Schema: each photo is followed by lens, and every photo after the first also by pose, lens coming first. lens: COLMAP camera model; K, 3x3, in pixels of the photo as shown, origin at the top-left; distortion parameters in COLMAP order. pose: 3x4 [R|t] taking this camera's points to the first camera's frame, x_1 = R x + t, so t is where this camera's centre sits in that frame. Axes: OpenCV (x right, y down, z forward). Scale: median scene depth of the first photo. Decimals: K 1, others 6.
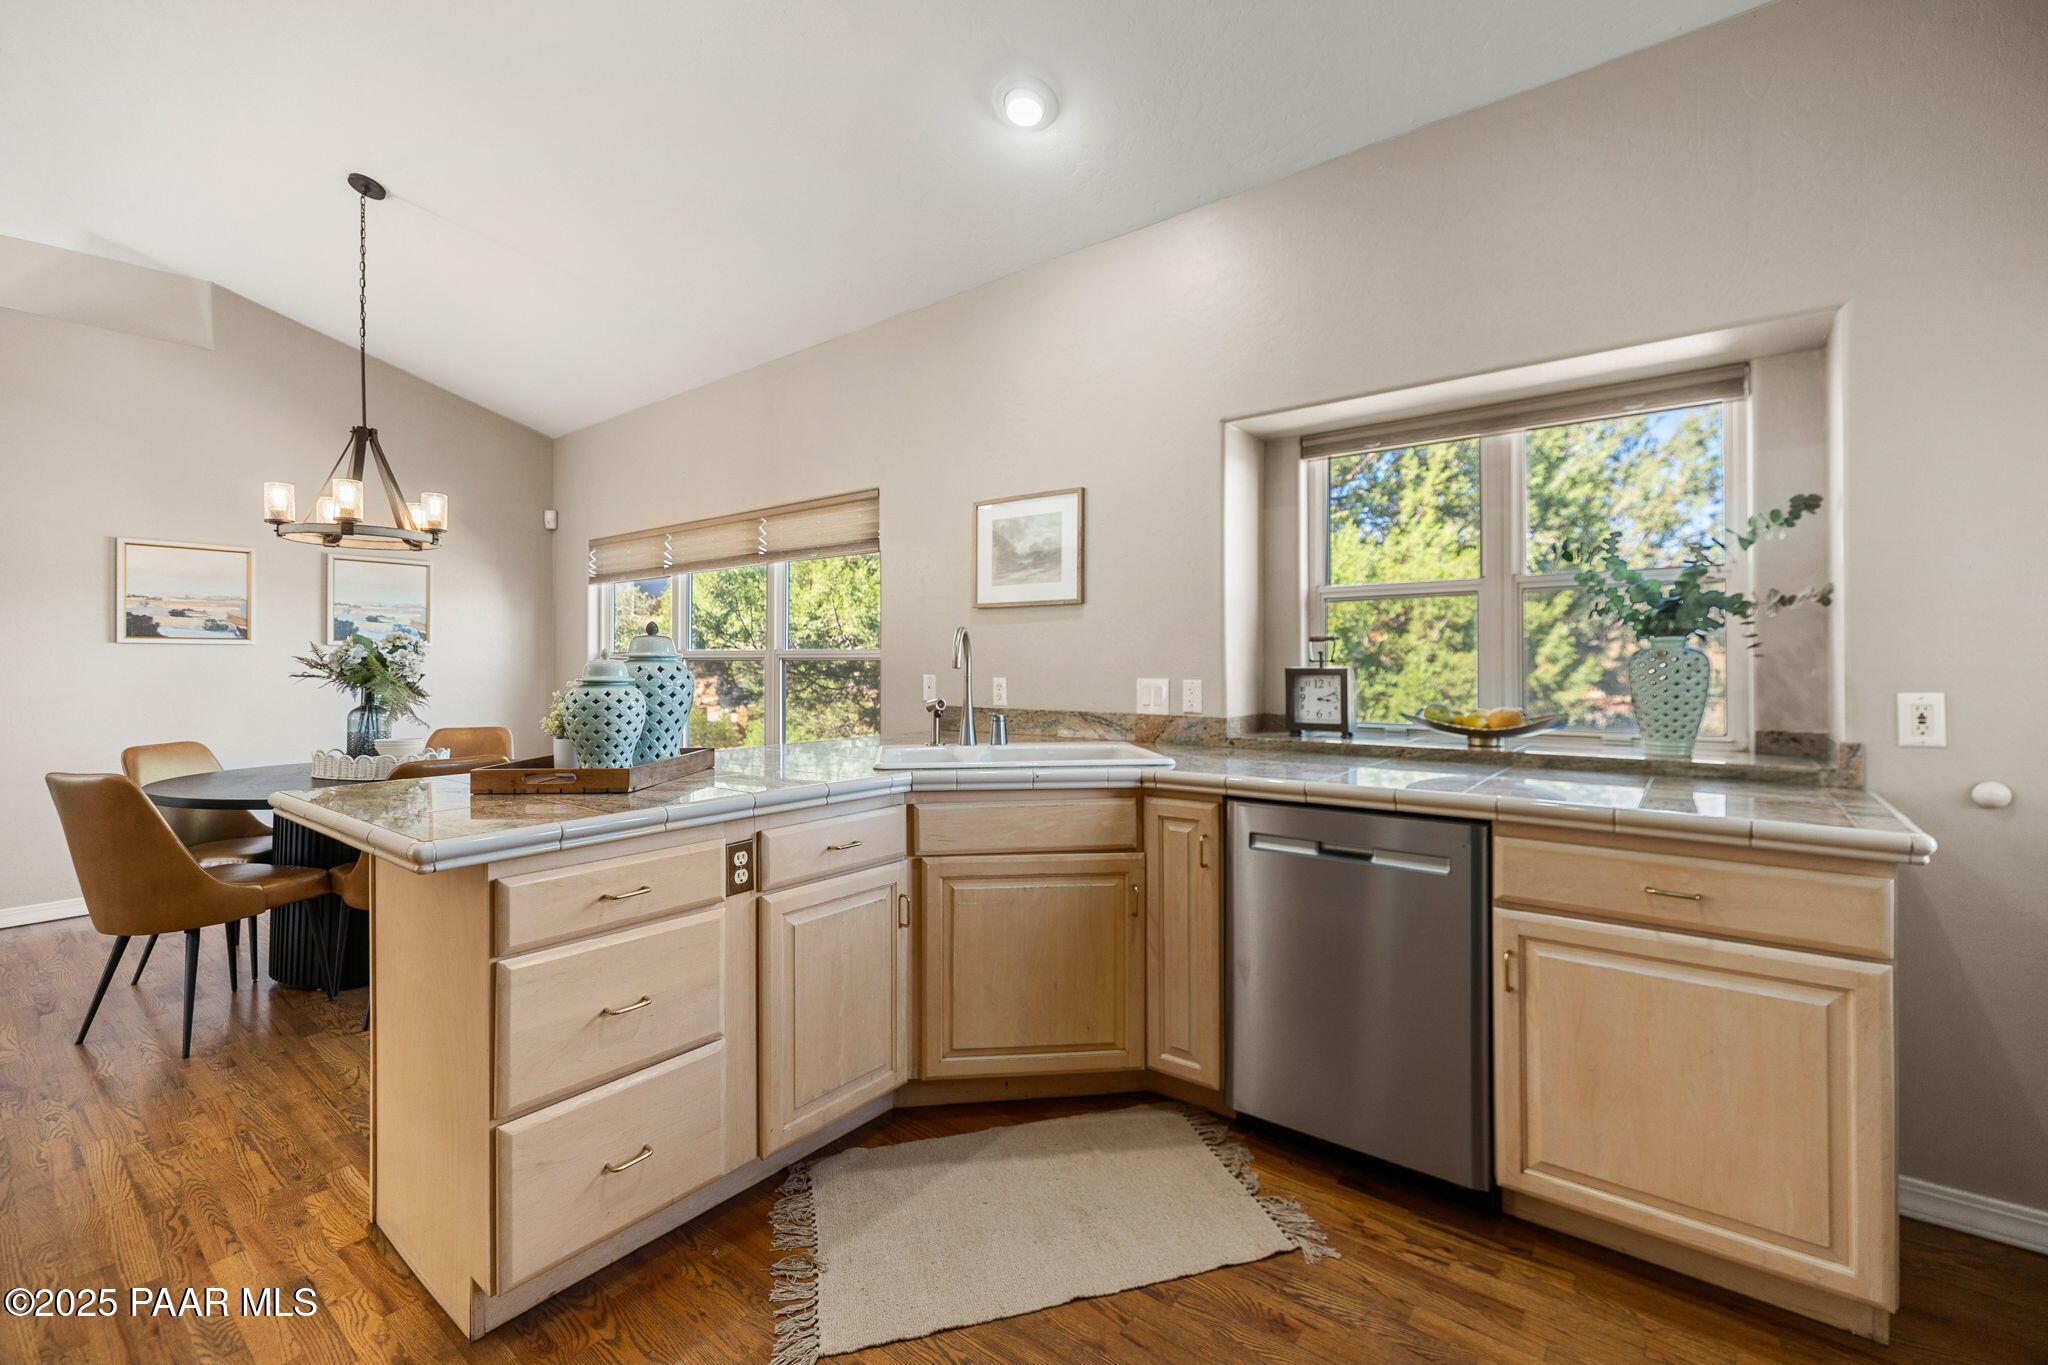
lens RADIAL K [[867.3, 0, 1018.1], [0, 867.3, 669.2], [0, 0, 1]] dist [0.001322, 0.000547]
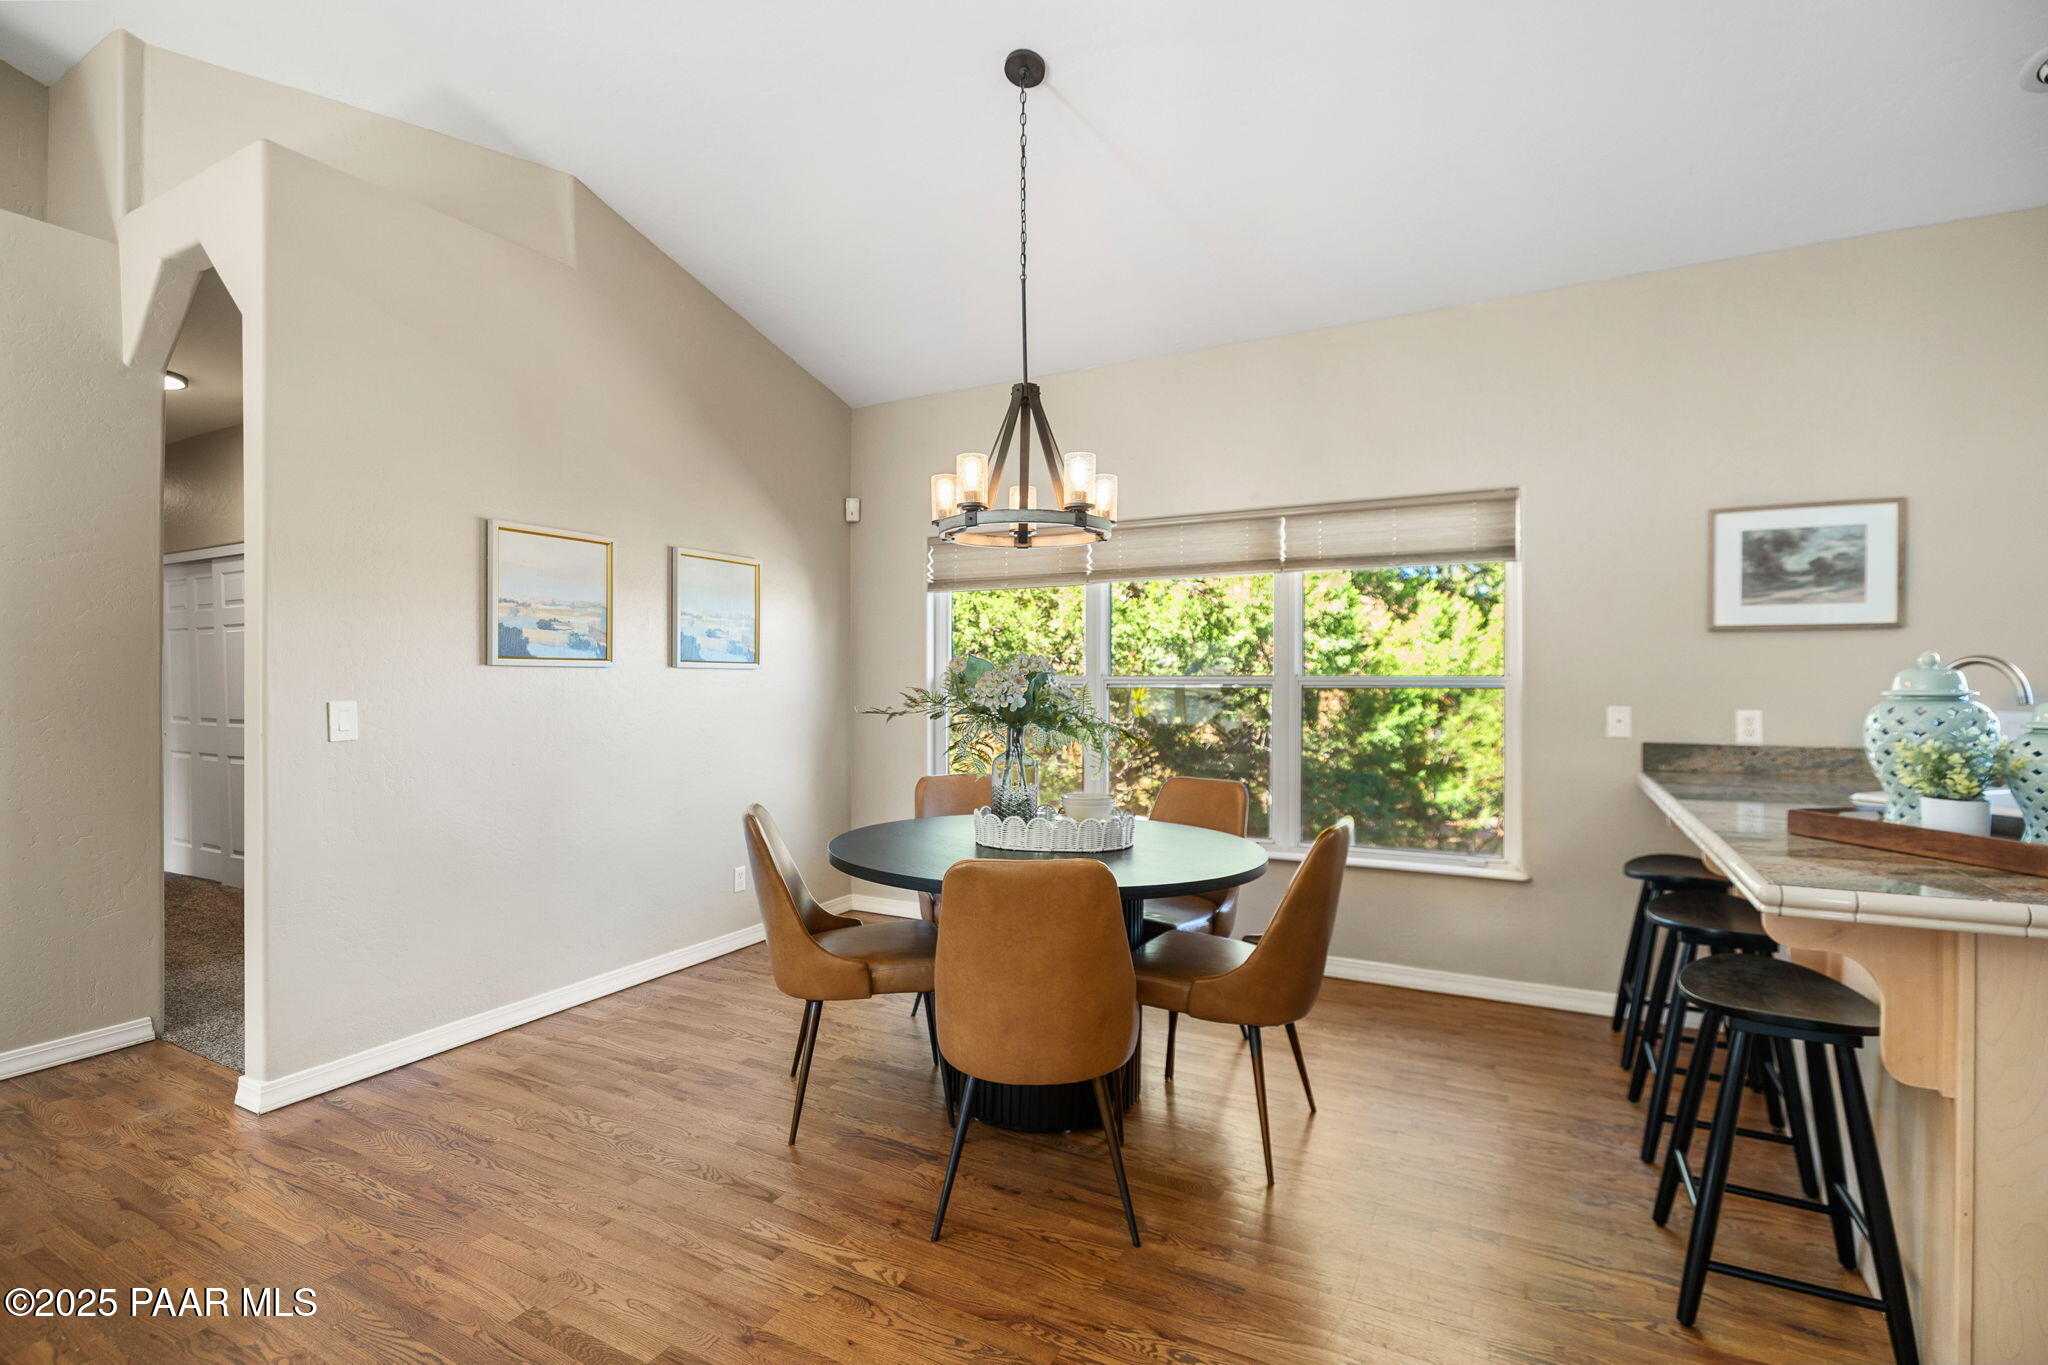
lens RADIAL K [[966.9, 0, 1024.0], [0, 966.9, 682.5], [0, 0, 1]] dist [-0.005155, -0.000237]
pose [[0.983774, -0.000123, 0.179409, -0.742401], [0.001614, 0.999965, -0.008165, -0.009422], [-0.179402, 0.008322, 0.983741, 0.141259]]
